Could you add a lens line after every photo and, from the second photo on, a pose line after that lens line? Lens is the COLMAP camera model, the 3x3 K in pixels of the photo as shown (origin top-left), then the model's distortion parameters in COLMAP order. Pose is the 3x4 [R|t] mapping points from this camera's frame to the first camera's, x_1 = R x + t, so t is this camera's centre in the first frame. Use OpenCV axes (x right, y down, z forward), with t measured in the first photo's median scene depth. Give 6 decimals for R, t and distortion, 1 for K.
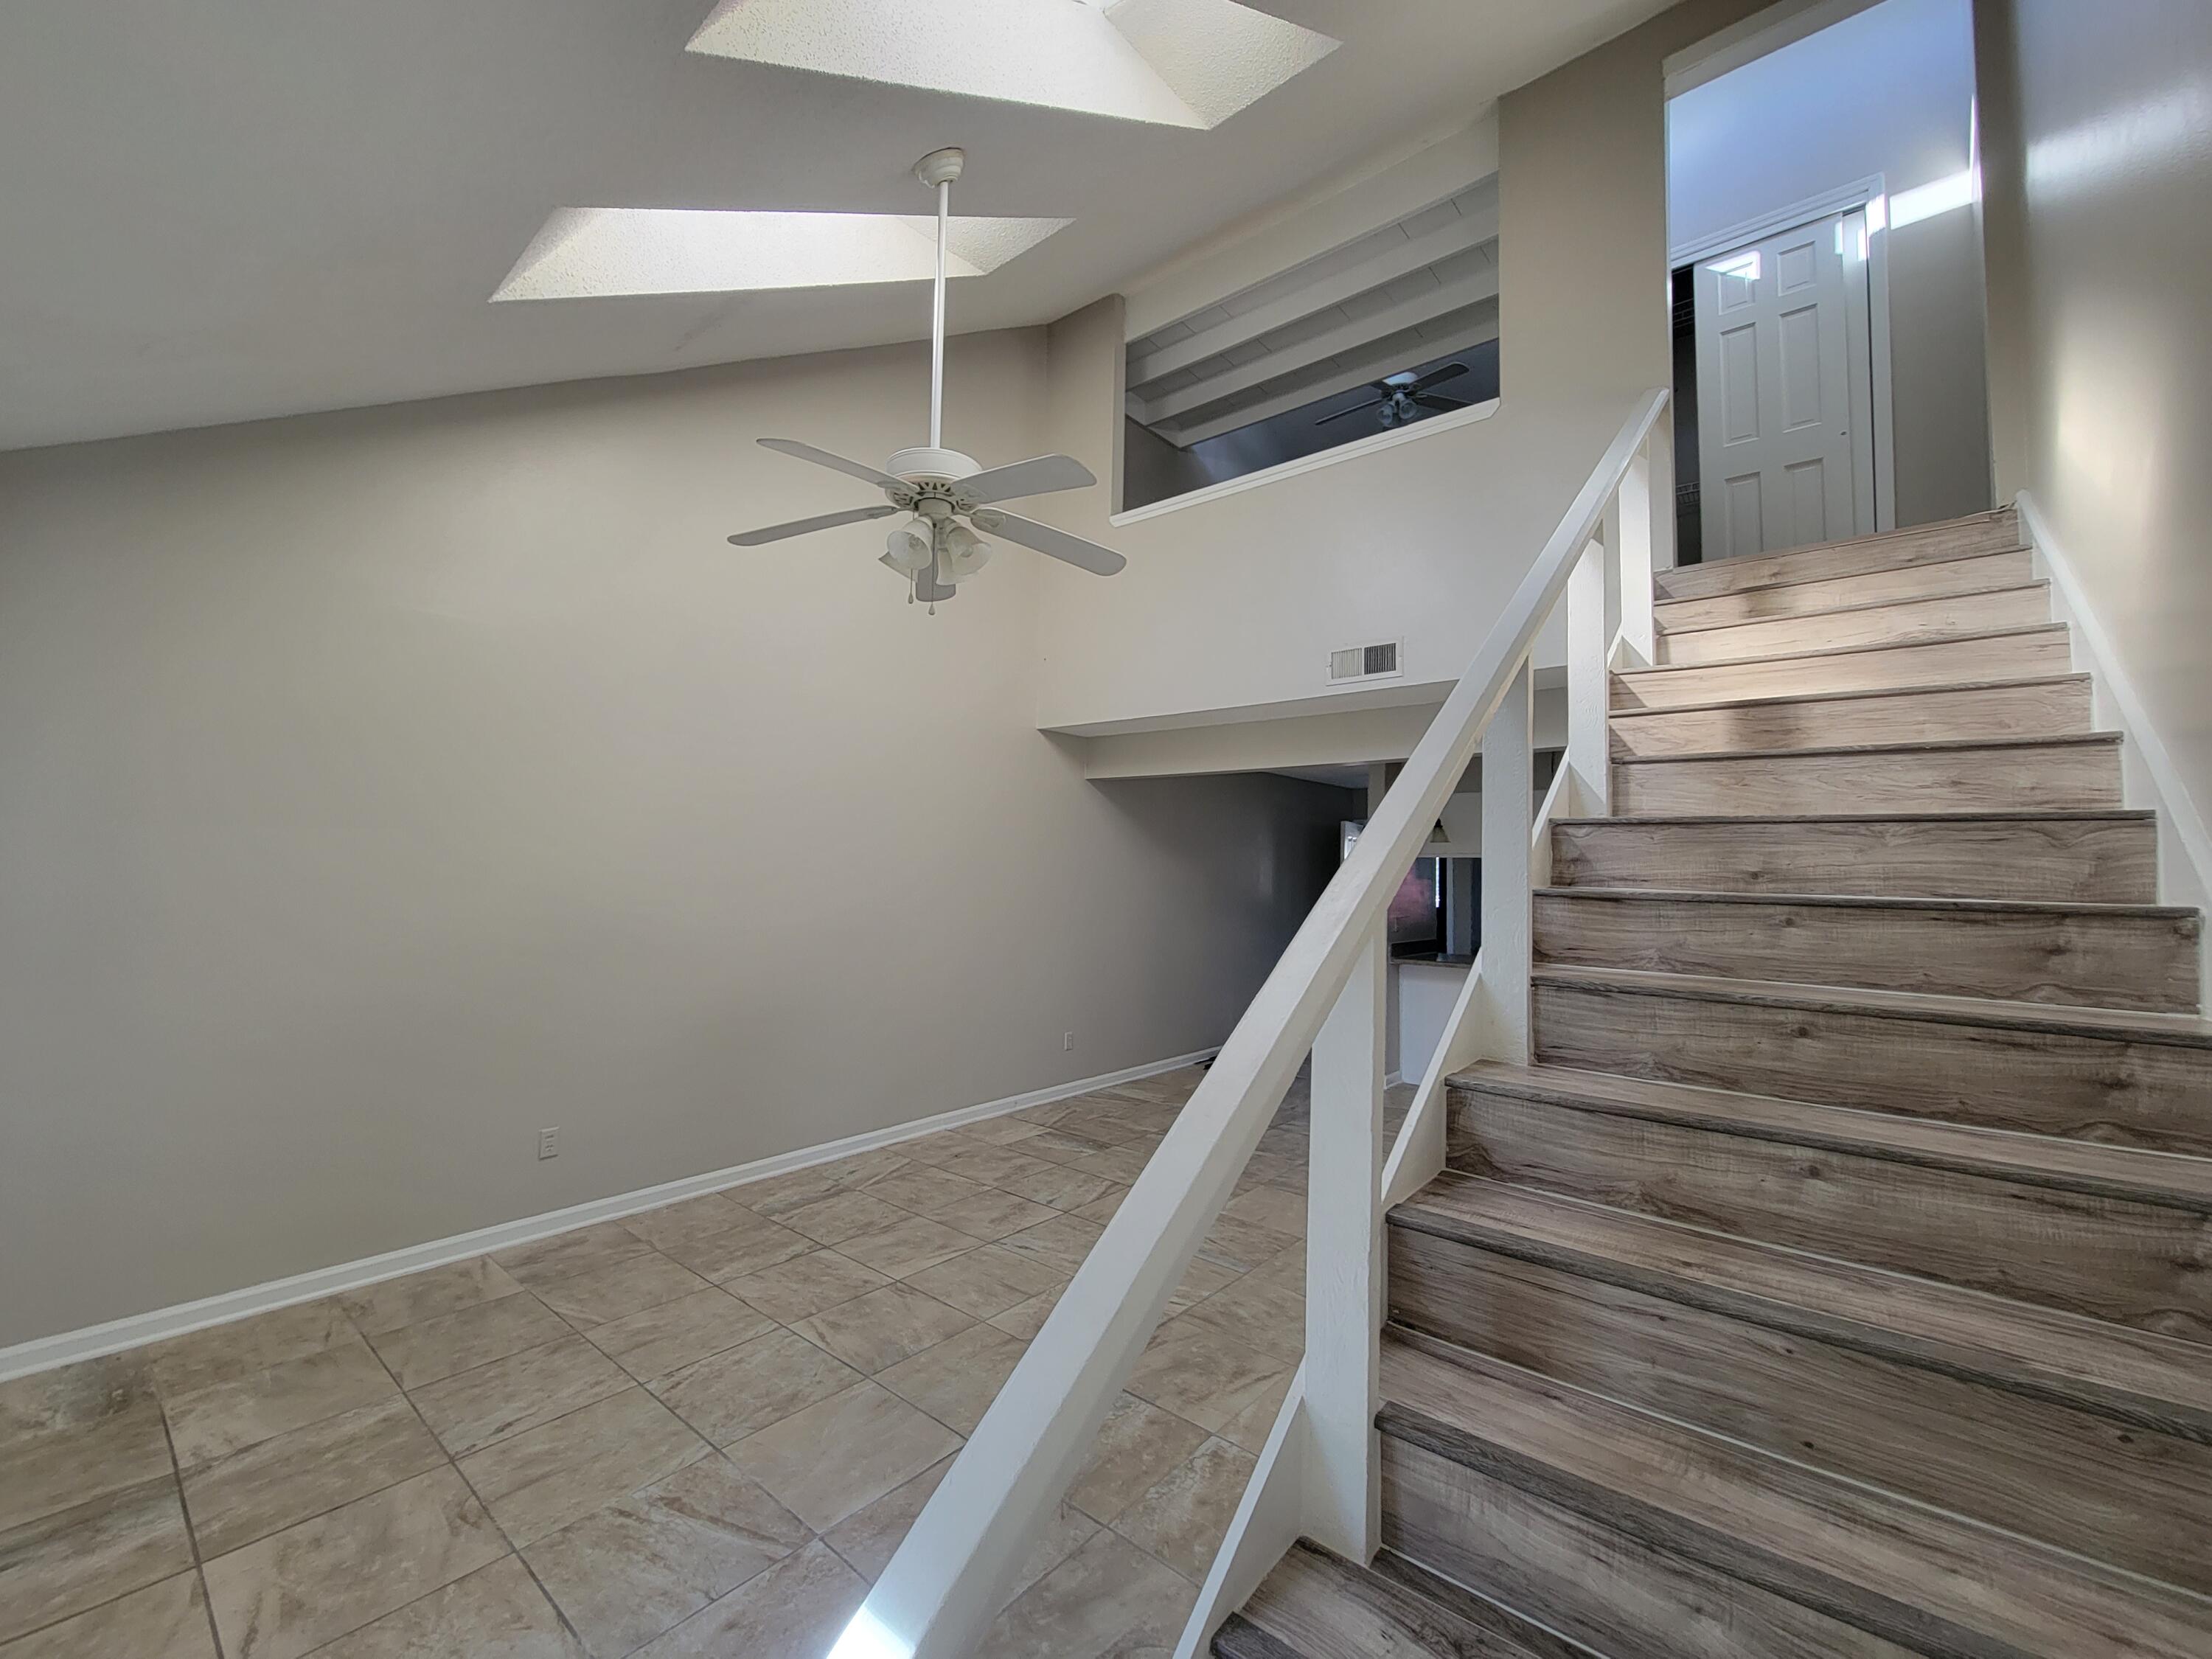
lens RADIAL K [[906.6, 0, 1100.4], [0, 906.6, 826.4], [0, 0, 1]] dist [0.004018, -0.000020]
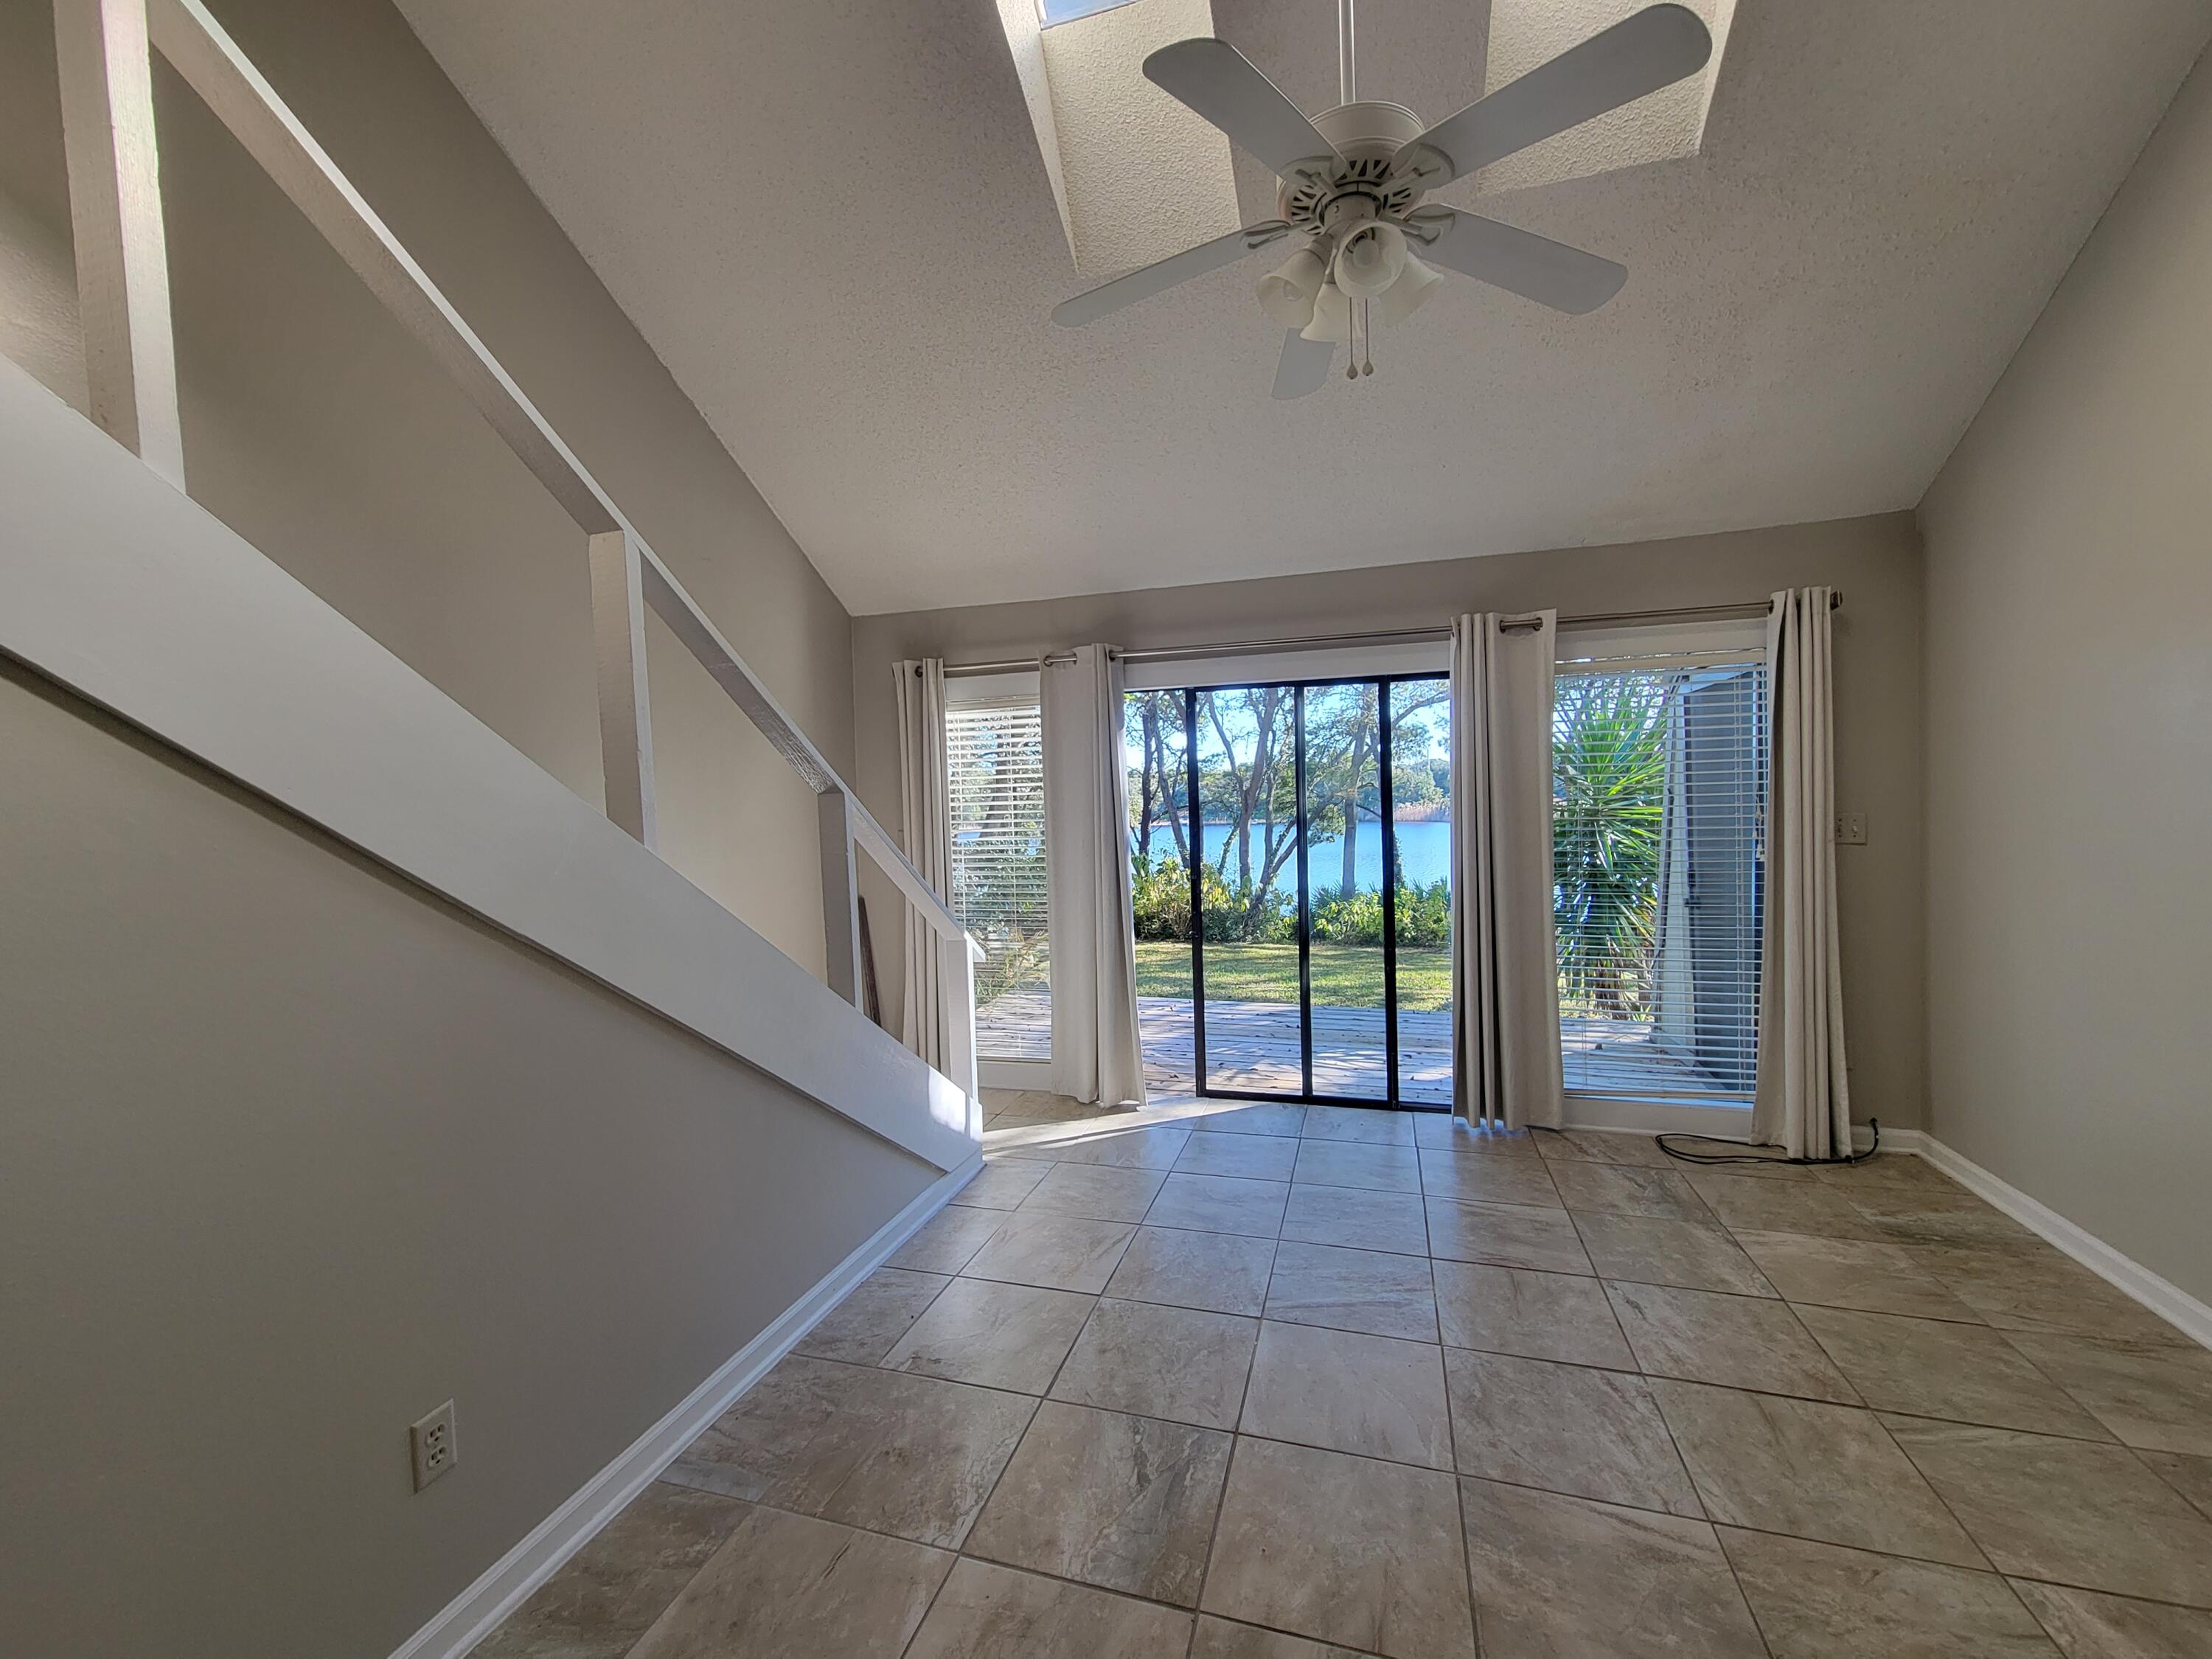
lens RADIAL K [[906.6, 0, 1107.1], [0, 906.6, 827.8], [0, 0, 1]] dist [0.004018, -0.000020]
pose [[-0.917745, 0.018358, -0.396747, 0.193870], [0.030013, 0.999281, -0.023187, 0.083264], [0.396036, -0.033188, -0.917635, 1.145995]]
